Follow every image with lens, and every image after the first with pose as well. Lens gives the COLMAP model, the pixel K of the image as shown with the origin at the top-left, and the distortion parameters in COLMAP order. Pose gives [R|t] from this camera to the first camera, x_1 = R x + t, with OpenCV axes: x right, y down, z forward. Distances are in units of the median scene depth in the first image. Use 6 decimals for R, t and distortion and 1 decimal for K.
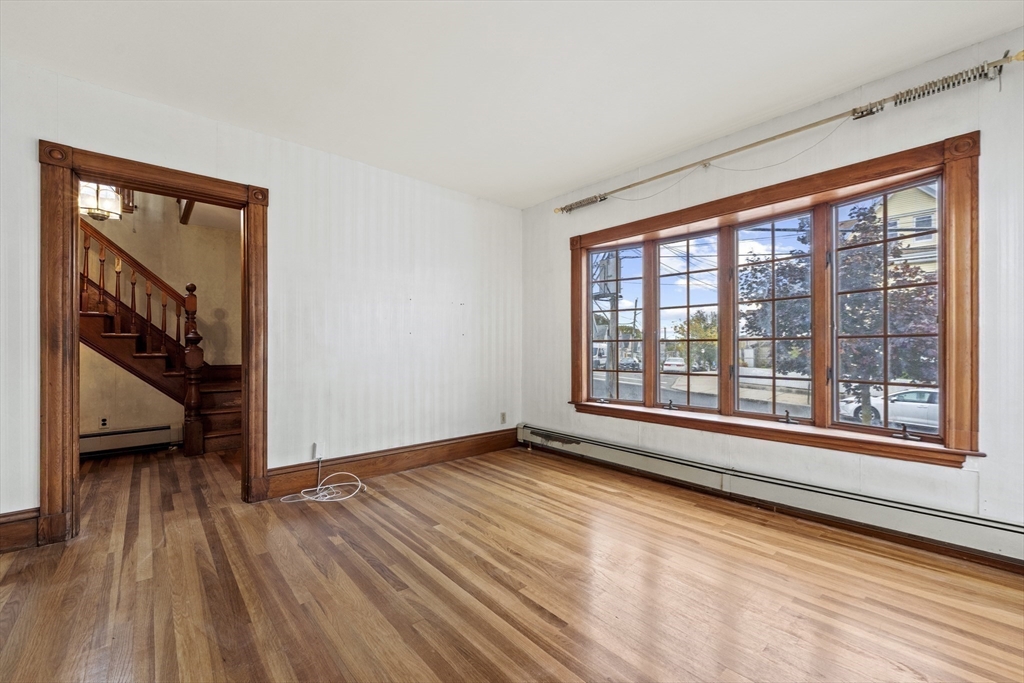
lens RADIAL K [[417.7, 0, 512.9], [0, 417.7, 347.8], [0, 0, 1]] dist [-0.000631, -0.000205]
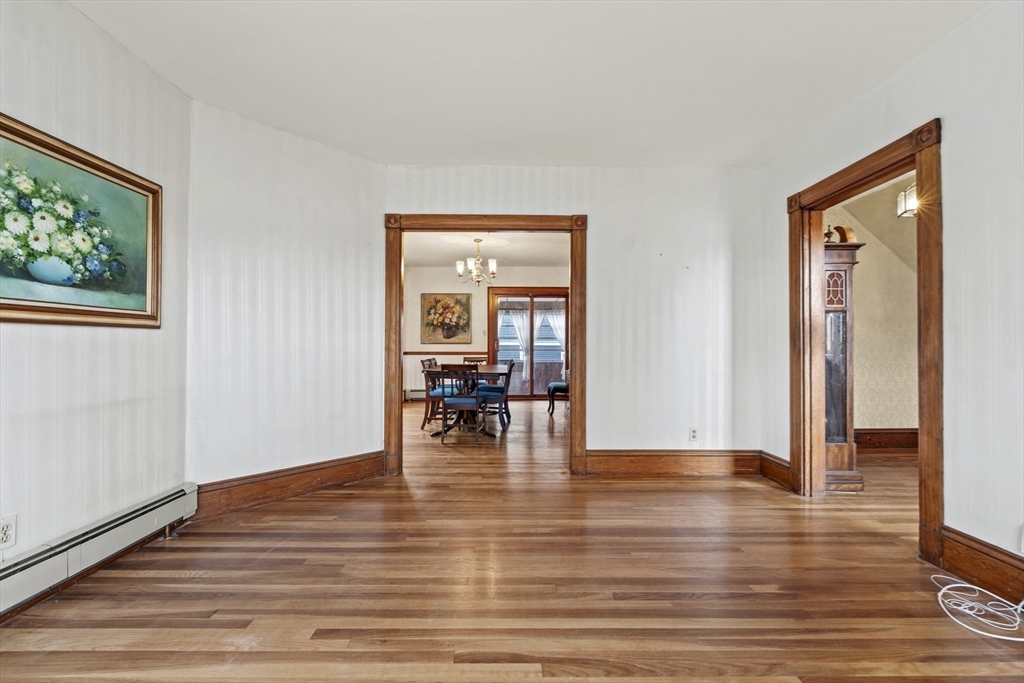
lens RADIAL K [[417.7, 0, 512.9], [0, 417.7, 347.8], [0, 0, 1]] dist [-0.000631, -0.000205]
pose [[-0.652600, 0.001136, -0.757702, 0.483577], [-0.002248, 0.999992, 0.003436, -0.000433], [0.757700, 0.003946, -0.652592, 1.125845]]
